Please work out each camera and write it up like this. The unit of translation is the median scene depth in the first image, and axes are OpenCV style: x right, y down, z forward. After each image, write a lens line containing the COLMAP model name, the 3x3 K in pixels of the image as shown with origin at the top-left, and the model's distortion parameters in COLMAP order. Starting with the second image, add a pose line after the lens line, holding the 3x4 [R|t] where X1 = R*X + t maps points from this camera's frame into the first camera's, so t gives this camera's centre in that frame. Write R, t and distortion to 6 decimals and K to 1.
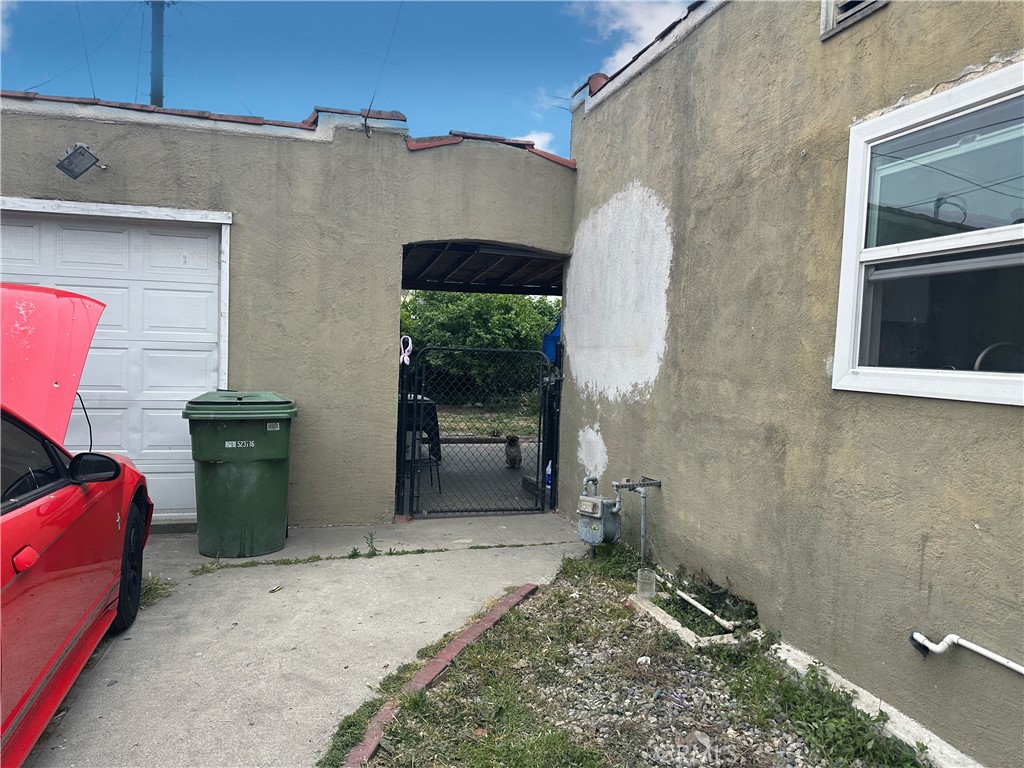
lens RADIAL K [[712.7, 0, 518.2], [0, 712.7, 383.9], [0, 0, 1]] dist [0.110162, -0.149884]
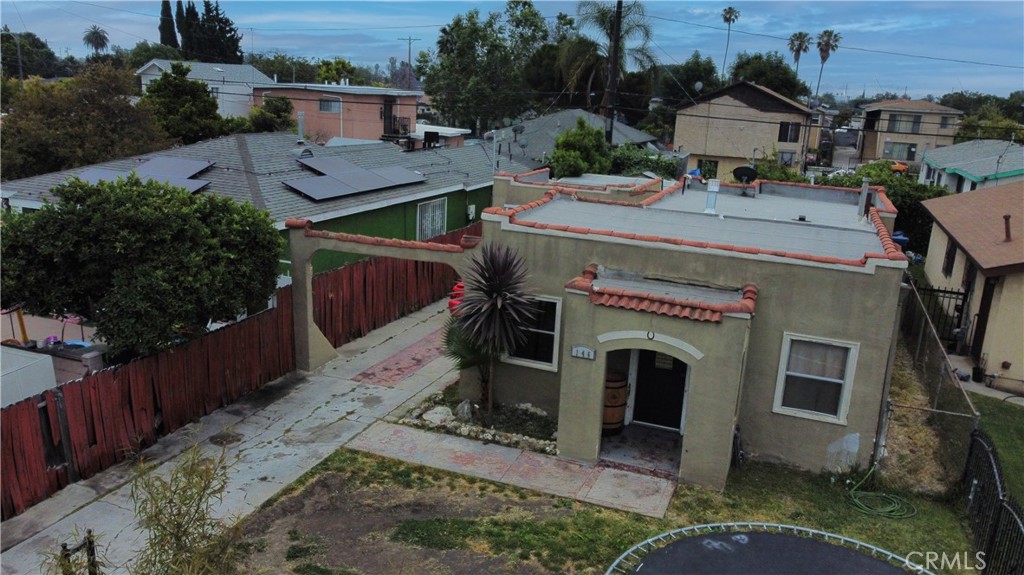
lens RADIAL K [[778.0, 0, 510.5], [0, 778.0, 288.1], [0, 0, 1]] dist [-0.002976, -0.005056]
pose [[0.782859, 0.158713, -0.601617, 1.802279], [-0.052698, 0.980358, 0.190056, -0.581503], [0.619964, -0.117083, 0.775845, -2.451598]]
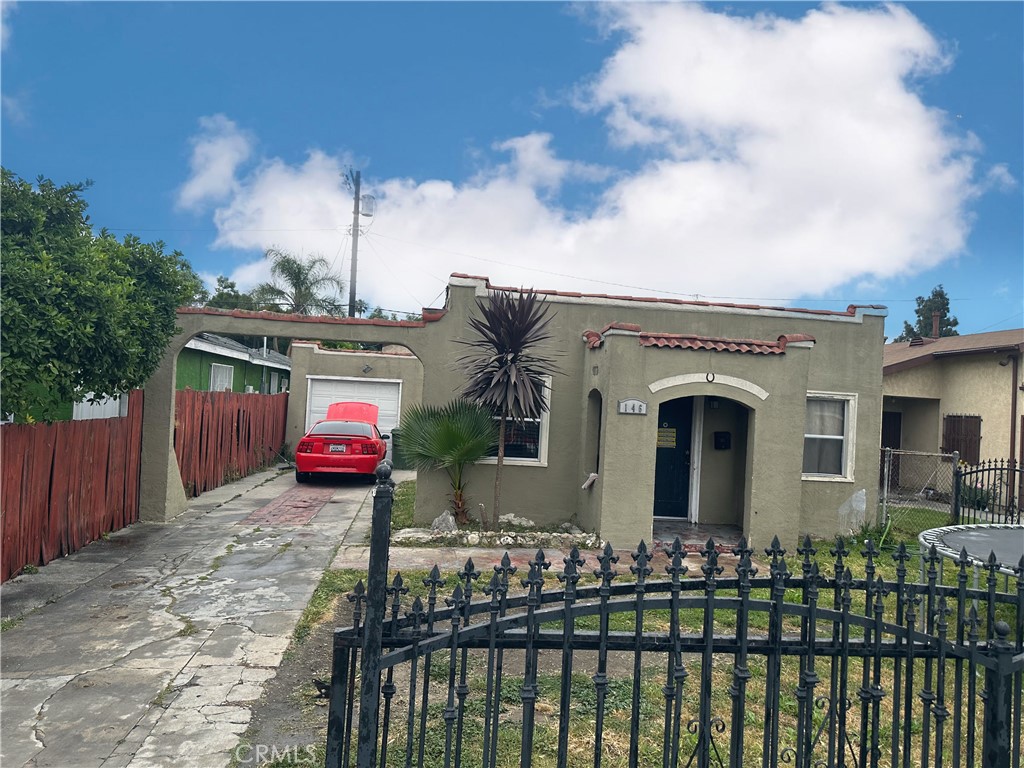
lens RADIAL K [[710.8, 0, 510.1], [0, 710.8, 388.4], [0, 0, 1]] dist [0.132836, -0.184076]
pose [[0.985711, 0.015132, -0.167764, 0.719531], [-0.027972, 0.996833, -0.074438, 0.061121], [0.166107, 0.078068, 0.983013, -2.357920]]
